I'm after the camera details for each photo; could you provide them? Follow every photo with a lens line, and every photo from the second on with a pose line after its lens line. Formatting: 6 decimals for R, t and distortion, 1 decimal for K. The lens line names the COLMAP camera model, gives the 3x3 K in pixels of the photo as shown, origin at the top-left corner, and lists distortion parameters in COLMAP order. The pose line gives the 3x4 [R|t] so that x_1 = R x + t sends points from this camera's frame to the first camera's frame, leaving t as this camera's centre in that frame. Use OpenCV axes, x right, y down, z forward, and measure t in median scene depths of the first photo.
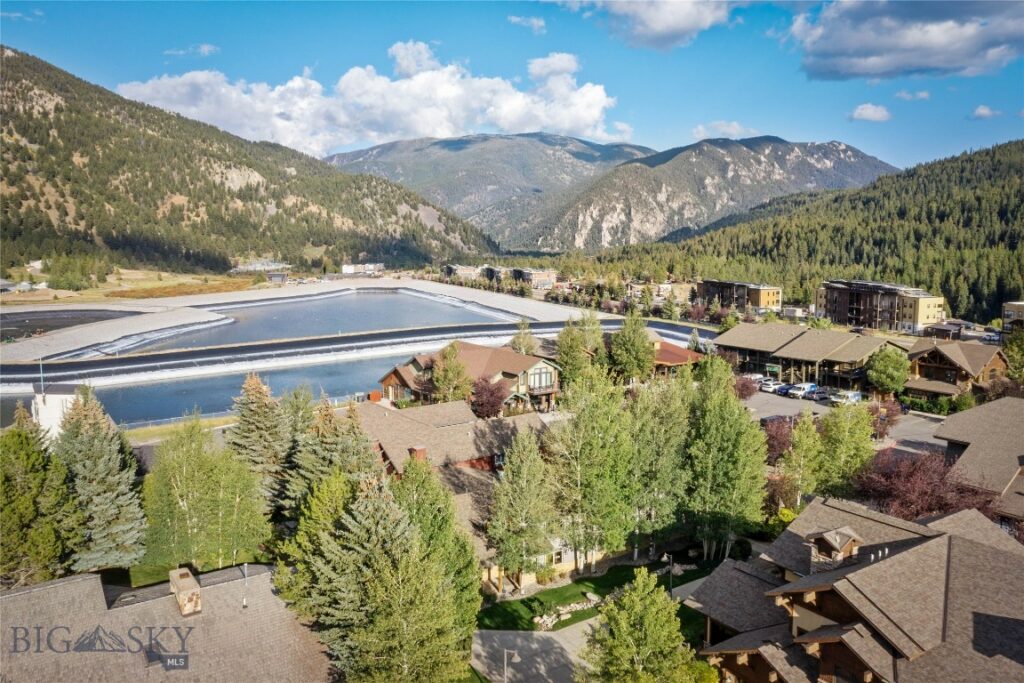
lens RADIAL K [[804.0, 0, 512.0], [0, 804.0, 341.5], [0, 0, 1]] dist [-0.017227, 0.007438]
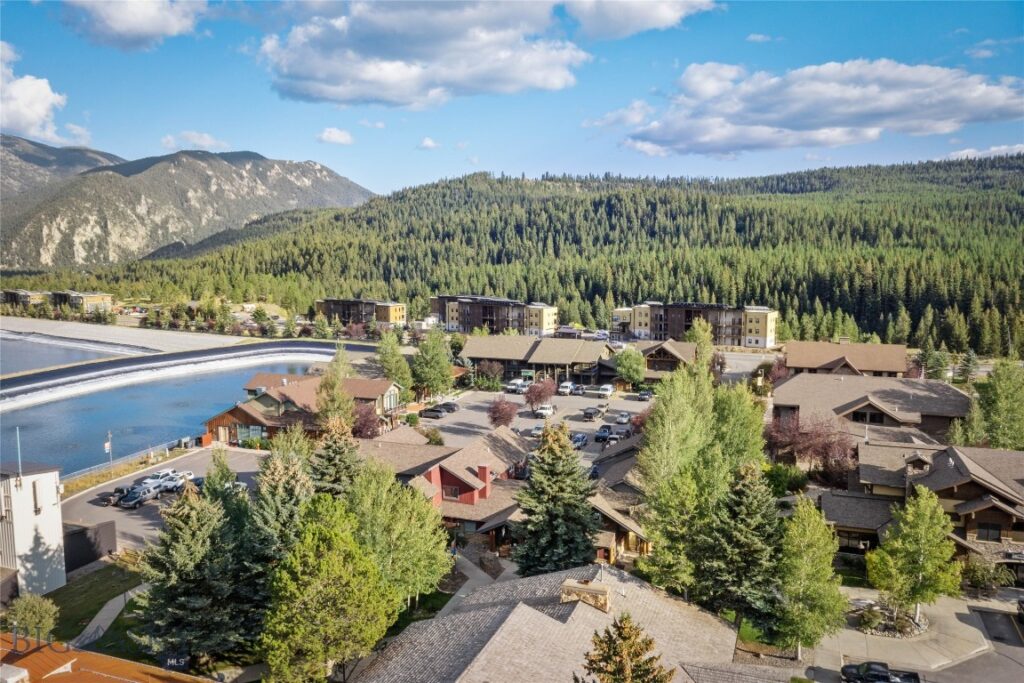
lens RADIAL K [[804.0, 0, 512.0], [0, 804.0, 341.5], [0, 0, 1]] dist [-0.017227, 0.007438]
pose [[0.811061, -0.062955, 0.581564, -0.031659], [0.073380, 0.997288, 0.005620, -0.001808], [-0.580341, 0.038117, 0.813481, 0.003031]]
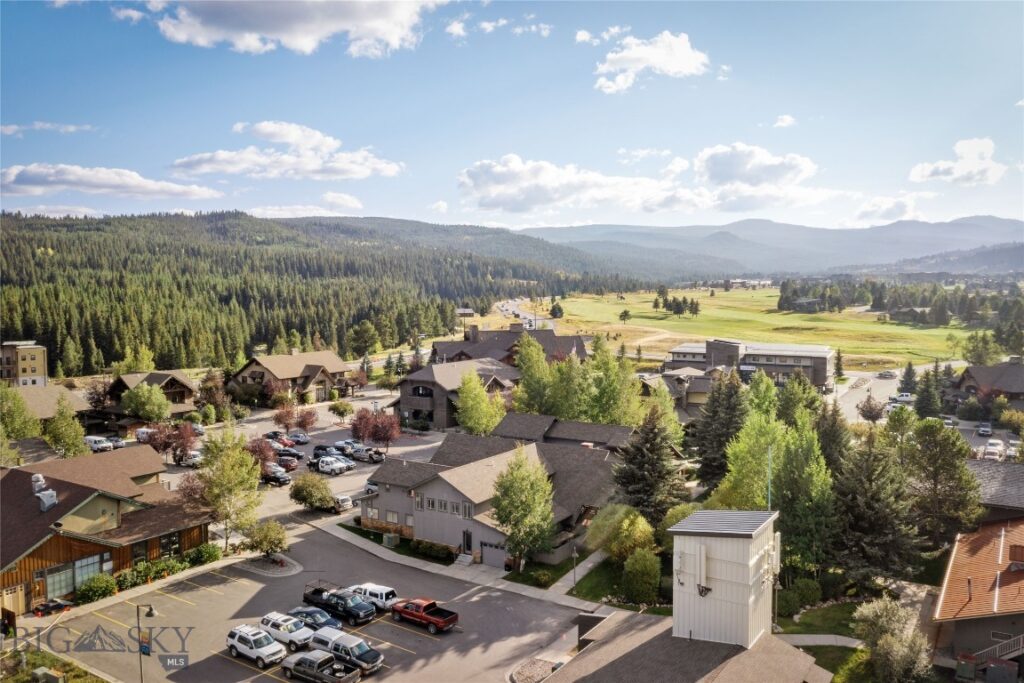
lens RADIAL K [[804.0, 0, 512.0], [0, 804.0, 341.5], [0, 0, 1]] dist [-0.017227, 0.007438]
pose [[-0.399116, -0.049425, 0.915567, -0.051726], [0.126275, 0.986068, 0.108278, -0.007357], [-0.908163, 0.158829, -0.387314, 0.068260]]
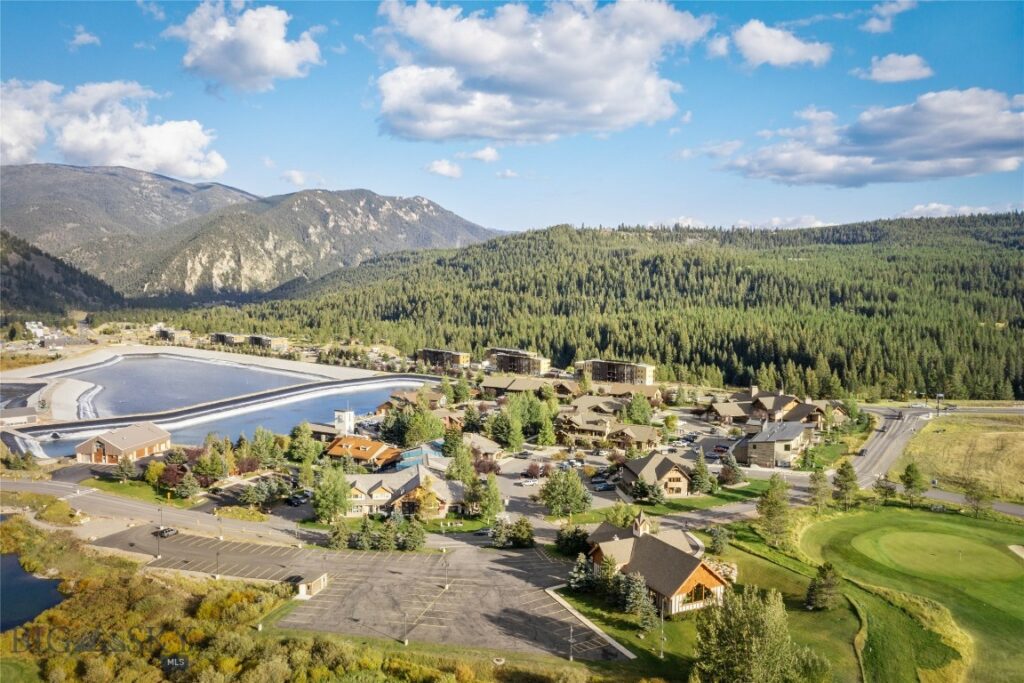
lens RADIAL K [[804.0, 0, 512.0], [0, 804.0, 341.5], [0, 0, 1]] dist [-0.017227, 0.007438]
pose [[0.878239, -0.026538, 0.477486, -0.078718], [0.049870, 0.998097, -0.036254, -0.003626], [-0.475615, 0.055652, 0.877891, -0.116292]]
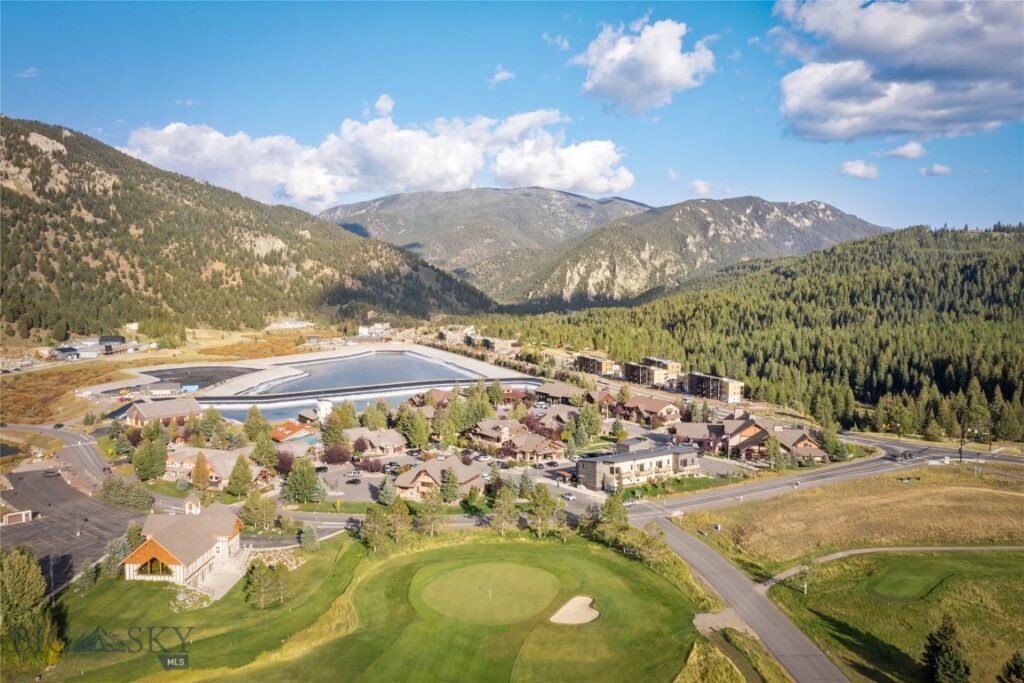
lens RADIAL K [[804.5, 0, 512.0], [0, 804.5, 341.5], [0, 0, 1]] dist [-0.007404, -0.001184]
pose [[0.999926, 0.011880, 0.002491, 0.015638], [-0.011717, 0.998276, -0.057516, -0.000525], [-0.003170, 0.057483, 0.998341, -0.143304]]
